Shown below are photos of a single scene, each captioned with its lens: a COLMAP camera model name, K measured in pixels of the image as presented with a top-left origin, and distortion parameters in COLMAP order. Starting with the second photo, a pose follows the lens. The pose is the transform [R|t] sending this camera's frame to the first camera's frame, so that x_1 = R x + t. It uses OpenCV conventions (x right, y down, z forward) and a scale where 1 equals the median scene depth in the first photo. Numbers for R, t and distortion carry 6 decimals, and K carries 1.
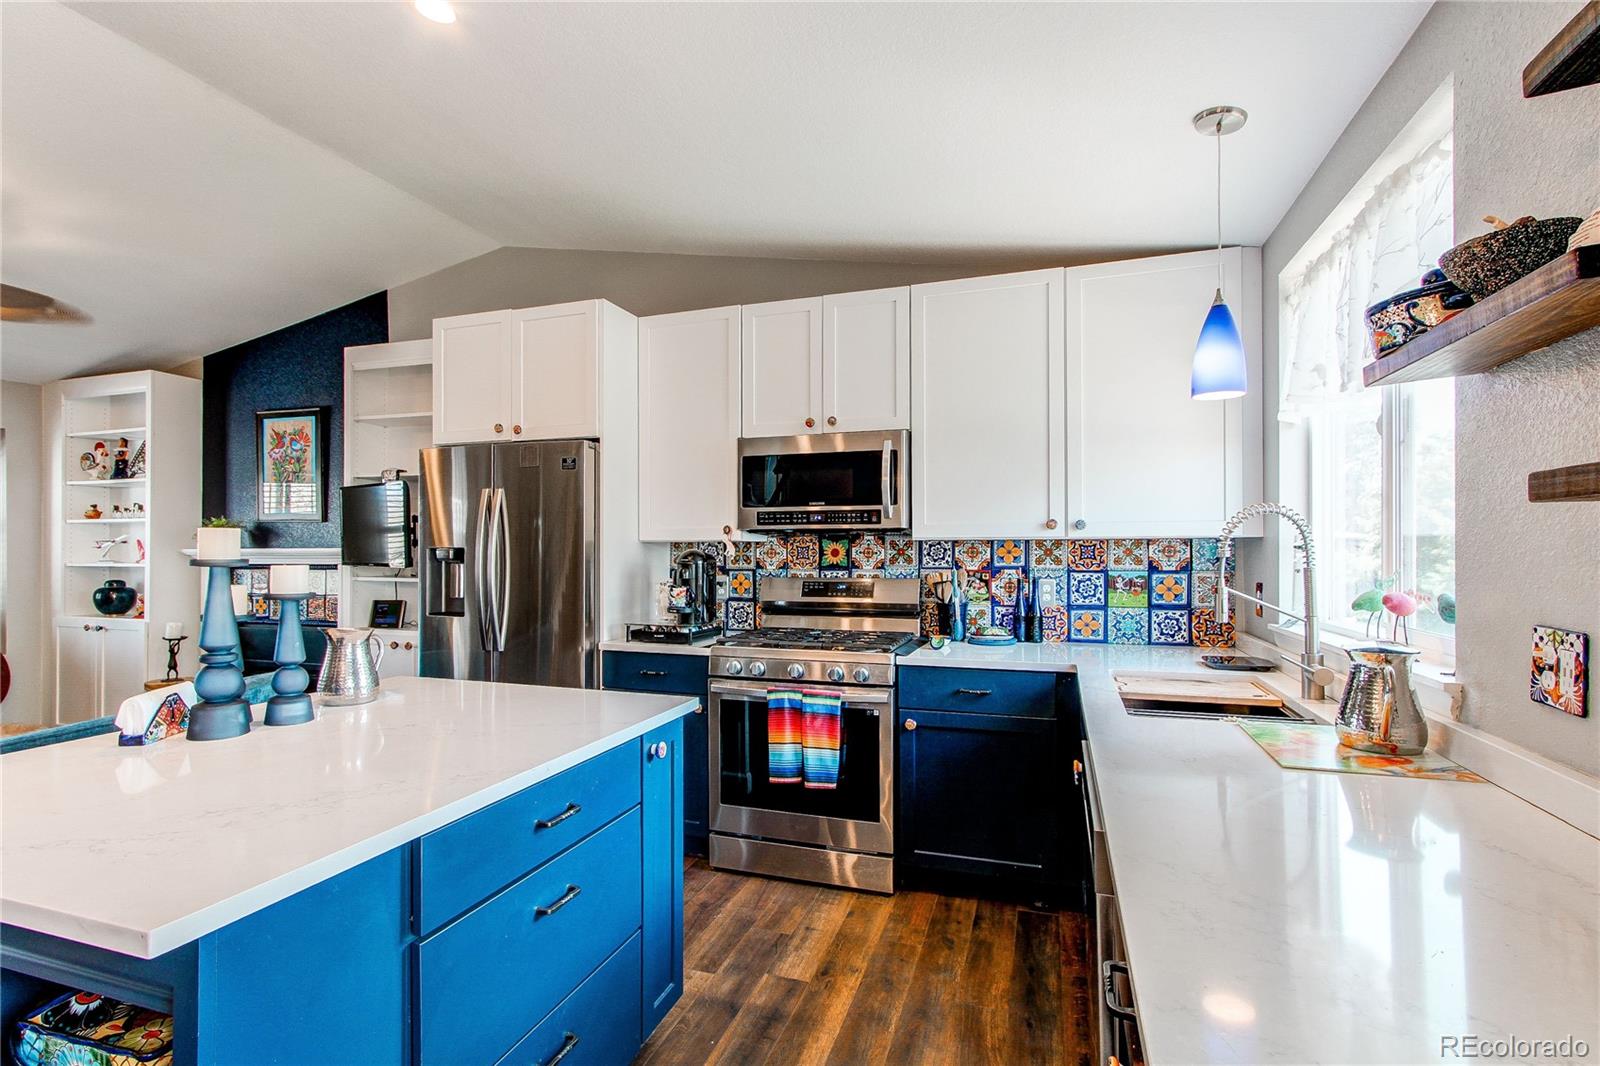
lens RADIAL K [[759.9, 0, 782.5], [0, 759.9, 547.1], [0, 0, 1]] dist [0.001135, 0.001678]
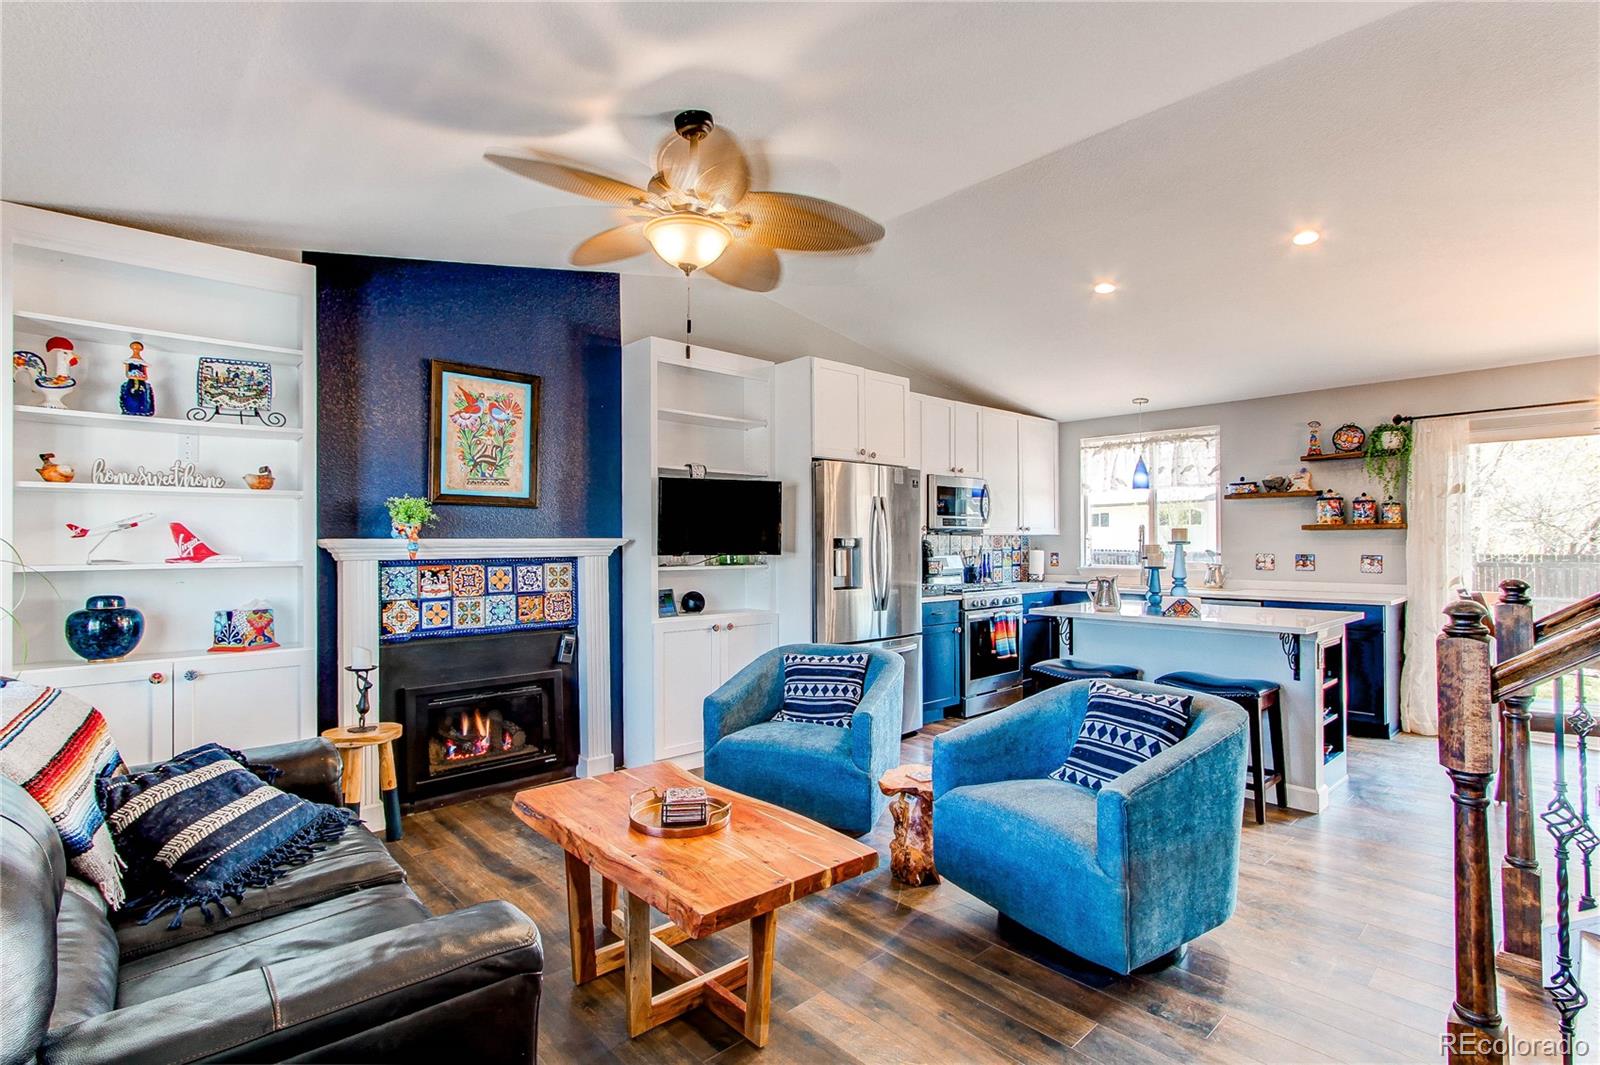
lens RADIAL K [[771.6, 0, 796.5], [0, 771.6, 539.1], [0, 0, 1]] dist [0.002591, 0.000501]
pose [[0.473233, 0.003111, 0.880932, -1.683115], [0.000690, 0.999992, -0.003902, 0.007751], [-0.880937, 0.002454, 0.473227, 0.437508]]
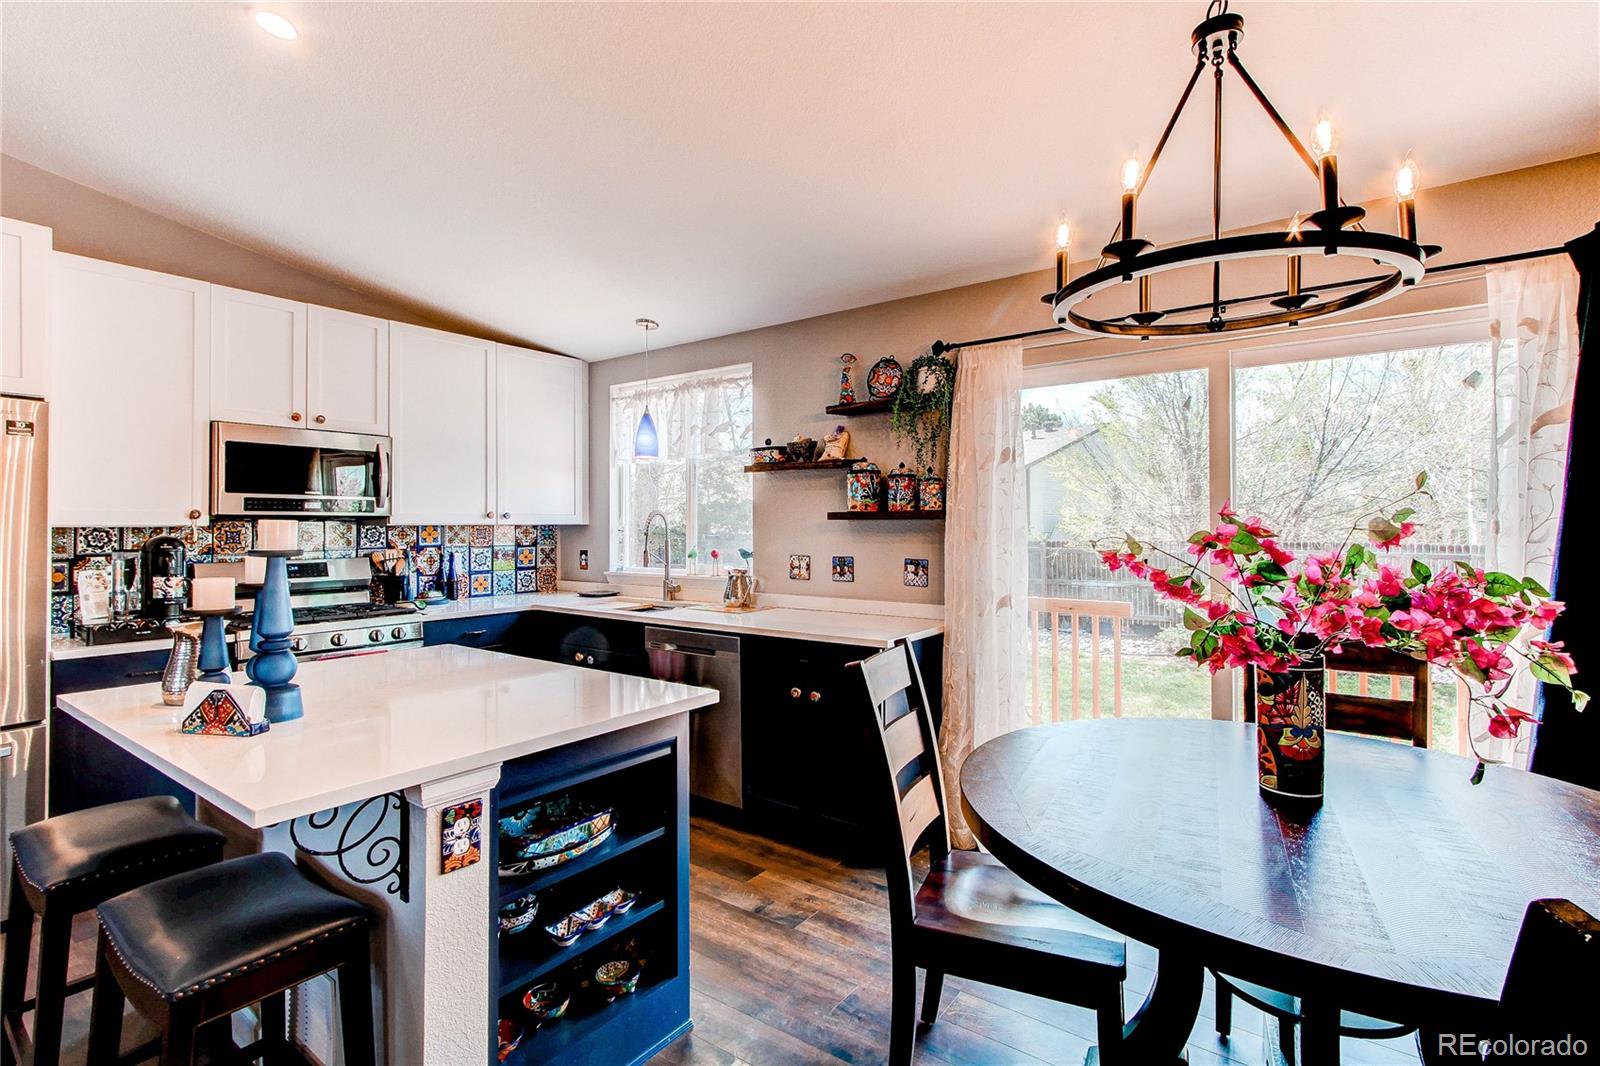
lens RADIAL K [[763.5, 0, 795.4], [0, 763.5, 521.7], [0, 0, 1]] dist [-0.001352, 0.007493]
pose [[0.303165, 0.004339, 0.952928, -0.749370], [-0.000546, 0.999990, -0.004380, -0.009944], [-0.952938, 0.000808, 0.303164, -0.007016]]
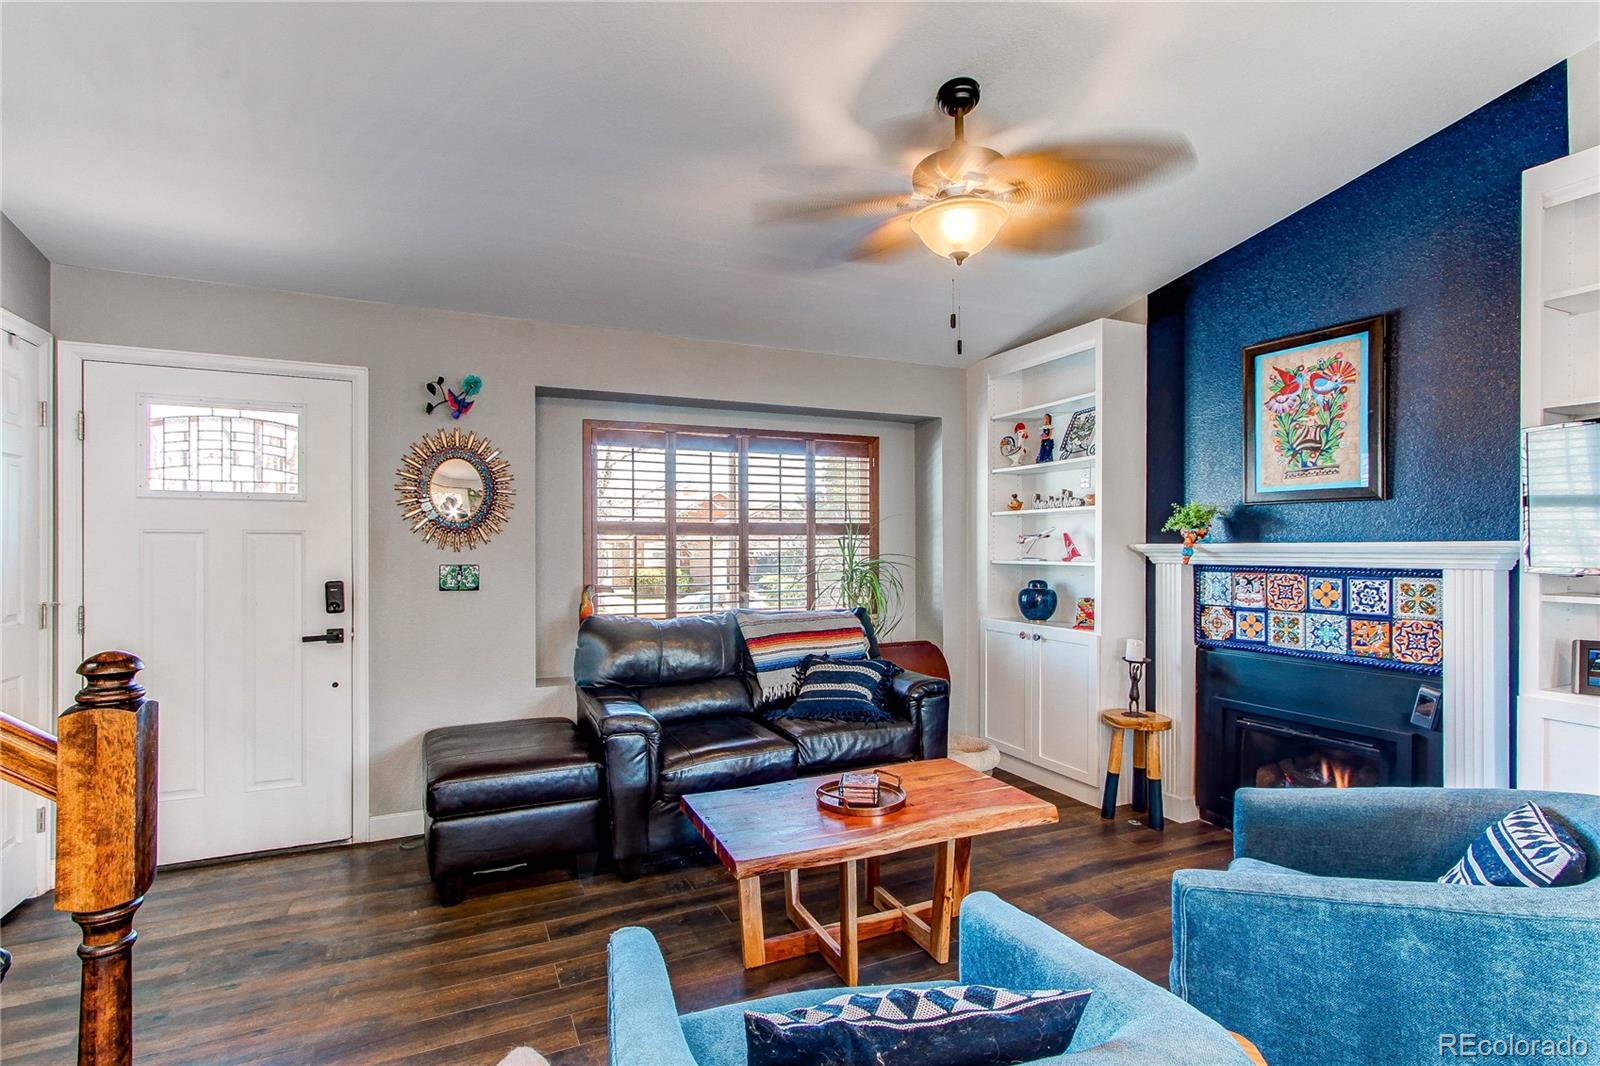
lens RADIAL K [[755.2, 0, 789.3], [0, 755.2, 549.3], [0, 0, 1]] dist [0.001424, 0.000874]
pose [[0.689722, 0.002093, -0.724072, -0.667389], [0.005058, 0.999958, 0.007708, 0.000218], [0.724057, -0.008979, 0.689682, 0.302001]]
